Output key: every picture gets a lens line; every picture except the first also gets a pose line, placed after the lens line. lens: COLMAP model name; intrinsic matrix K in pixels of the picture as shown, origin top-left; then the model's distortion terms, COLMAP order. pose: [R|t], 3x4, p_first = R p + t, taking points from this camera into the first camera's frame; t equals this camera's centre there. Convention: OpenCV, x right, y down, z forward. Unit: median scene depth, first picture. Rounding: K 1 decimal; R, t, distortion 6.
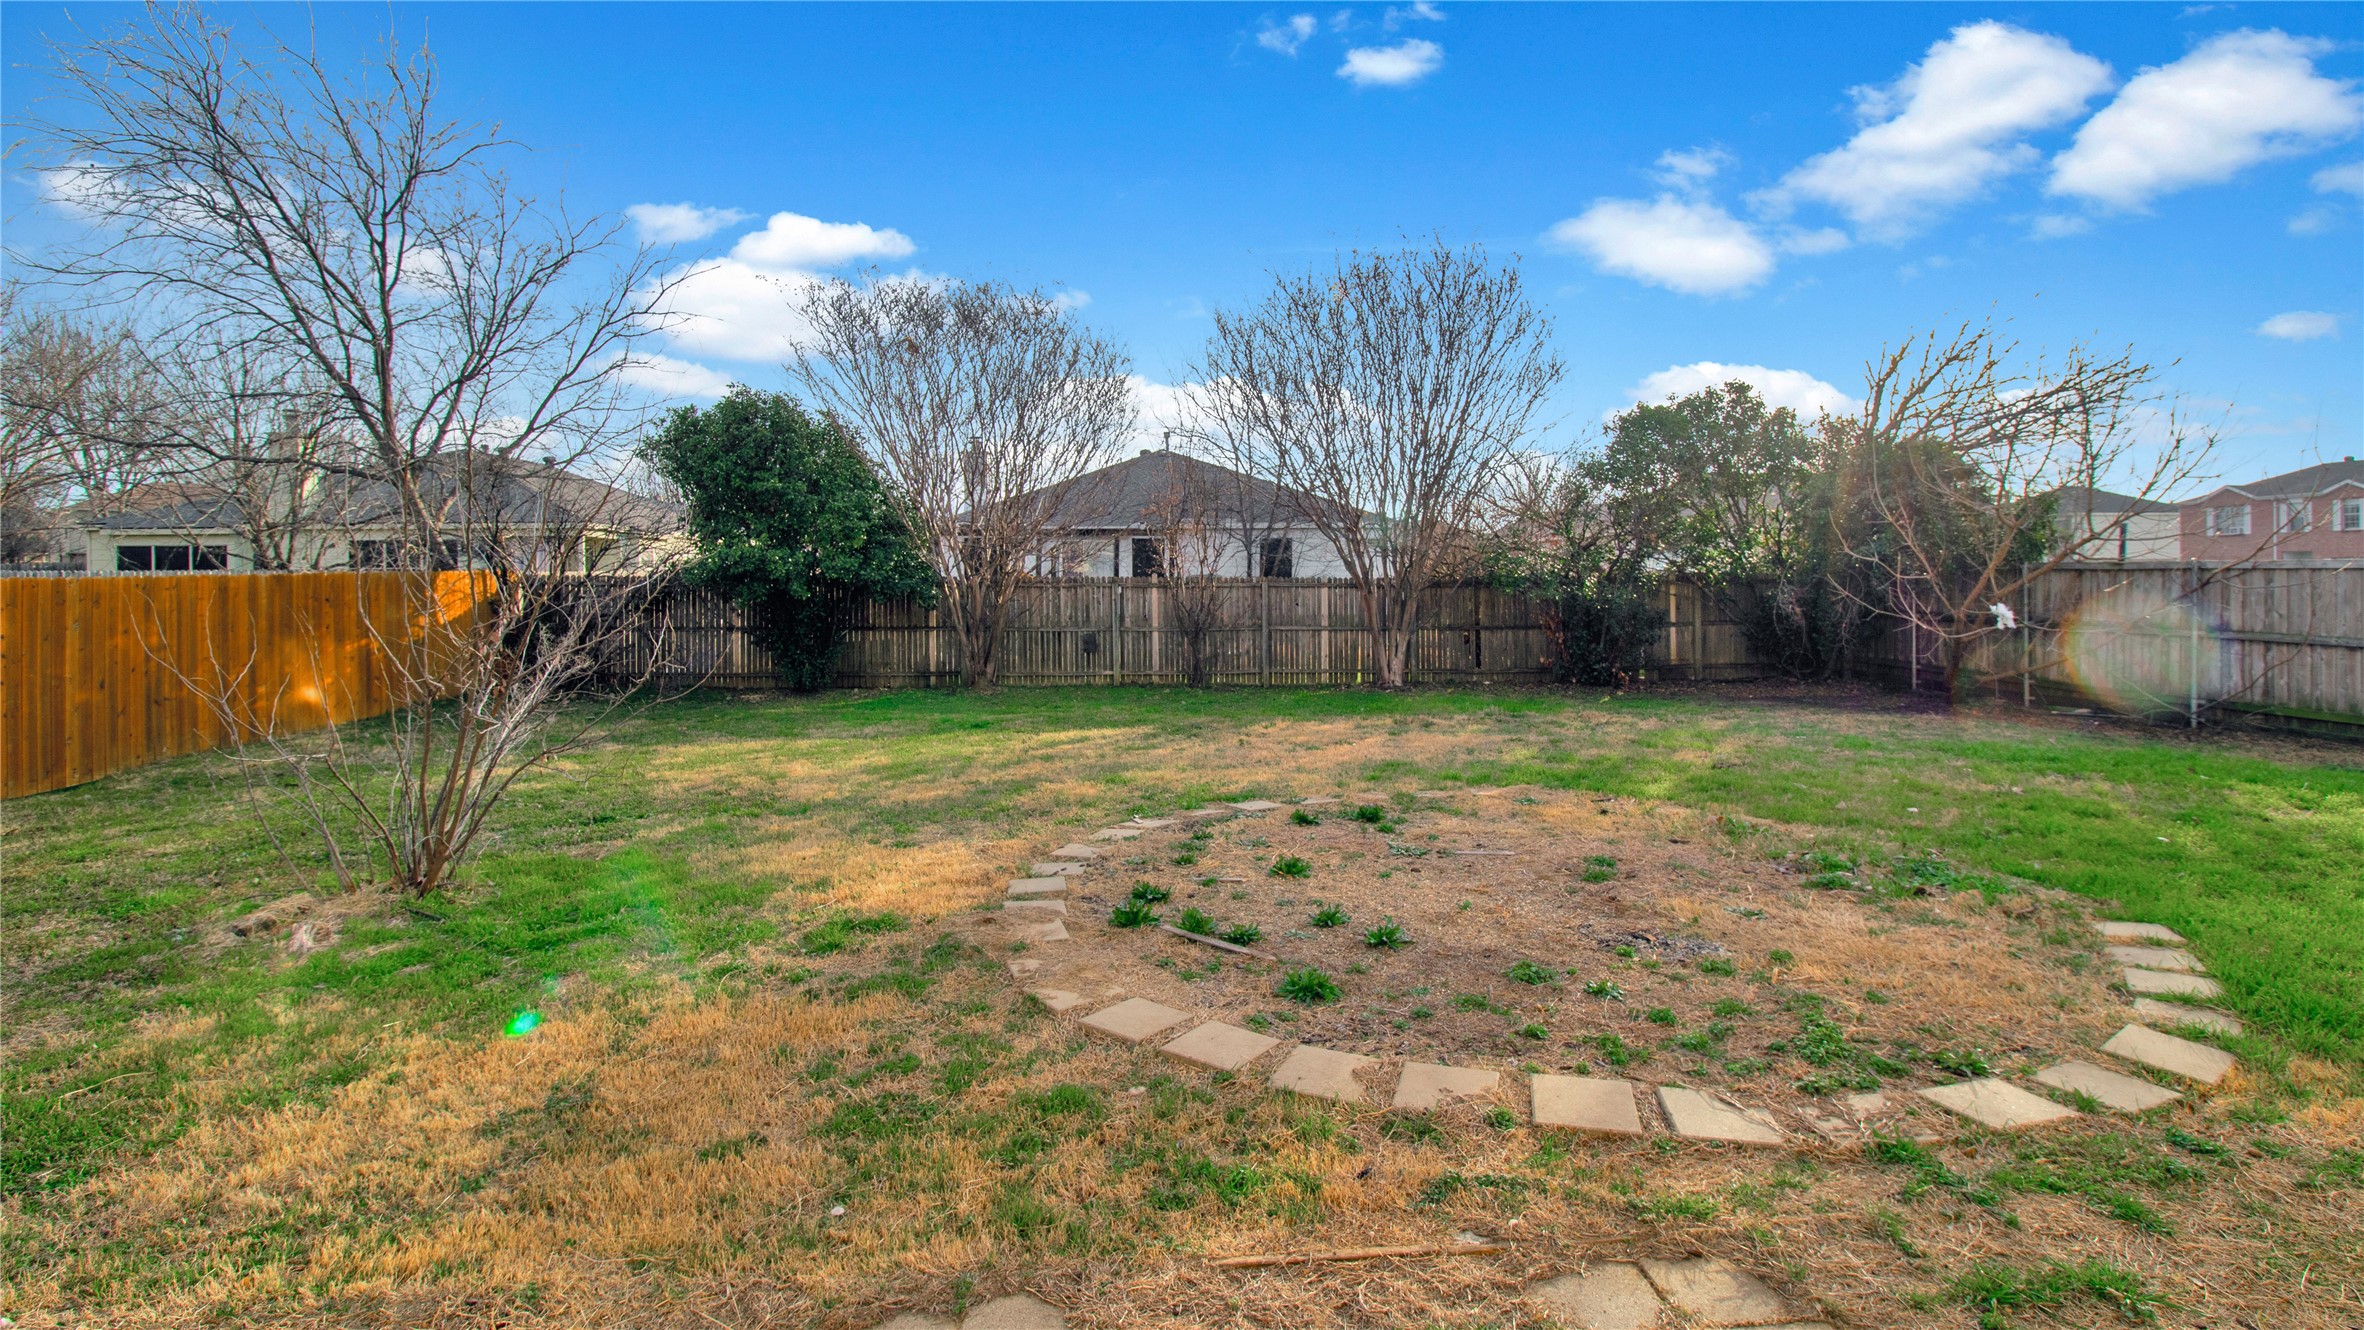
lens RADIAL K [[1172.9, 0, 1187.5], [0, 1172.9, 620.6], [0, 0, 1]] dist [0.000622, 0.000040]
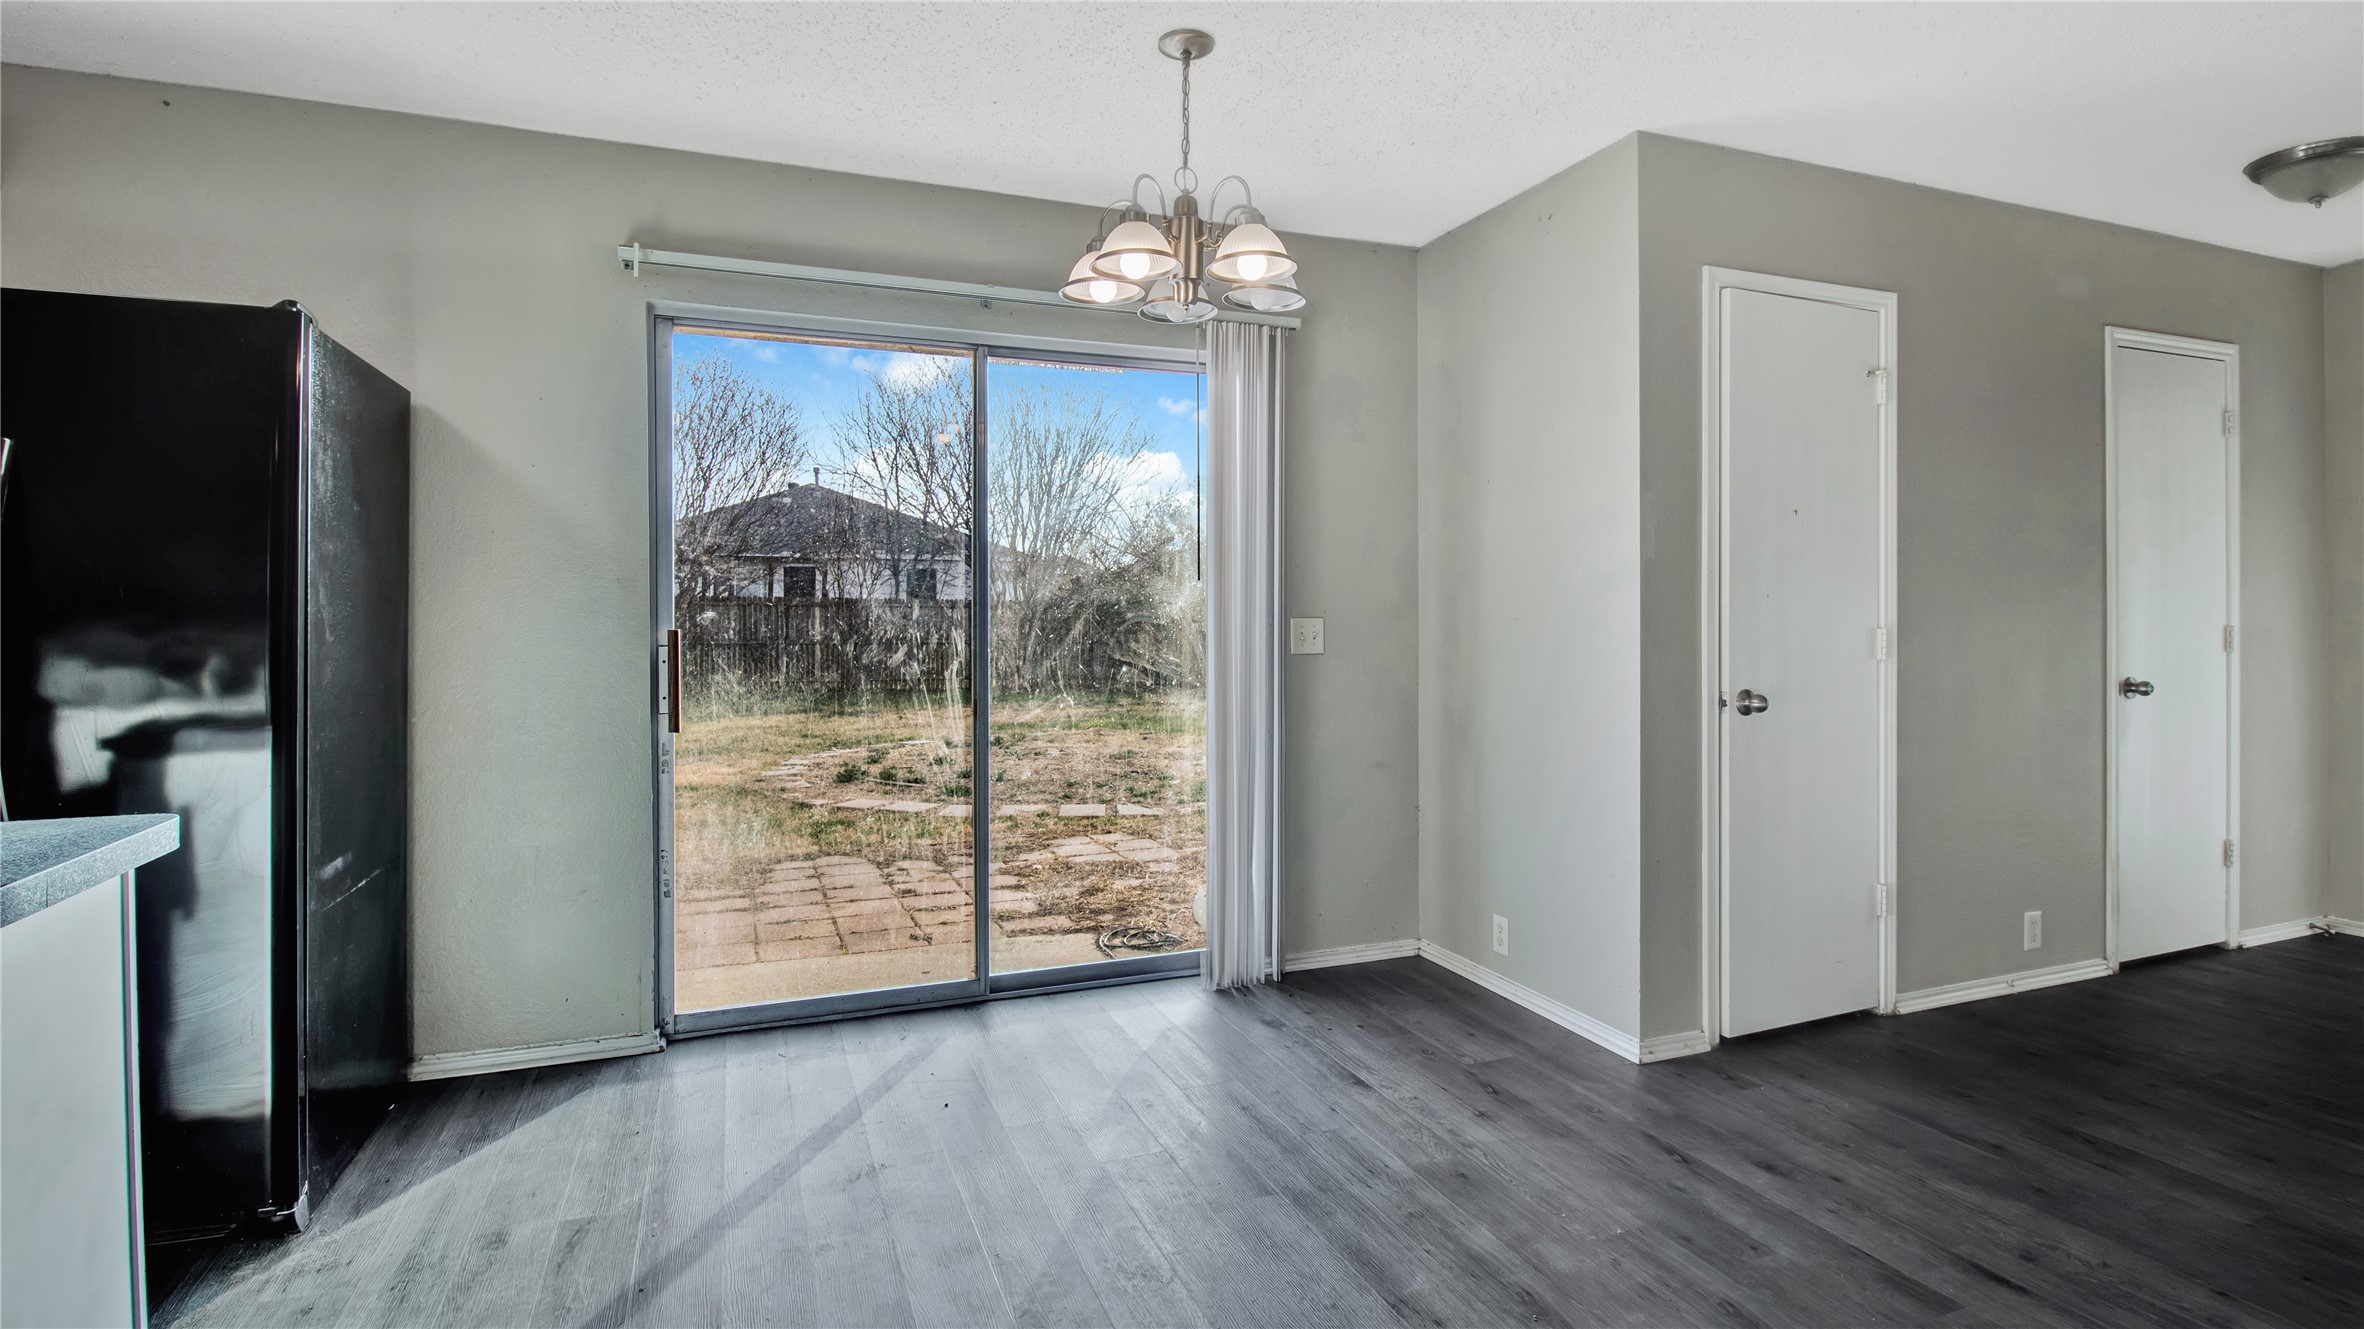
lens RADIAL K [[1172.9, 0, 1187.5], [0, 1172.9, 620.1], [0, 0, 1]] dist [0.000622, 0.000040]
pose [[0.954808, 0.003411, 0.297204, -0.023036], [0.005915, 0.999518, -0.030473, 0.021984], [-0.297165, 0.030854, 0.954328, -0.210049]]
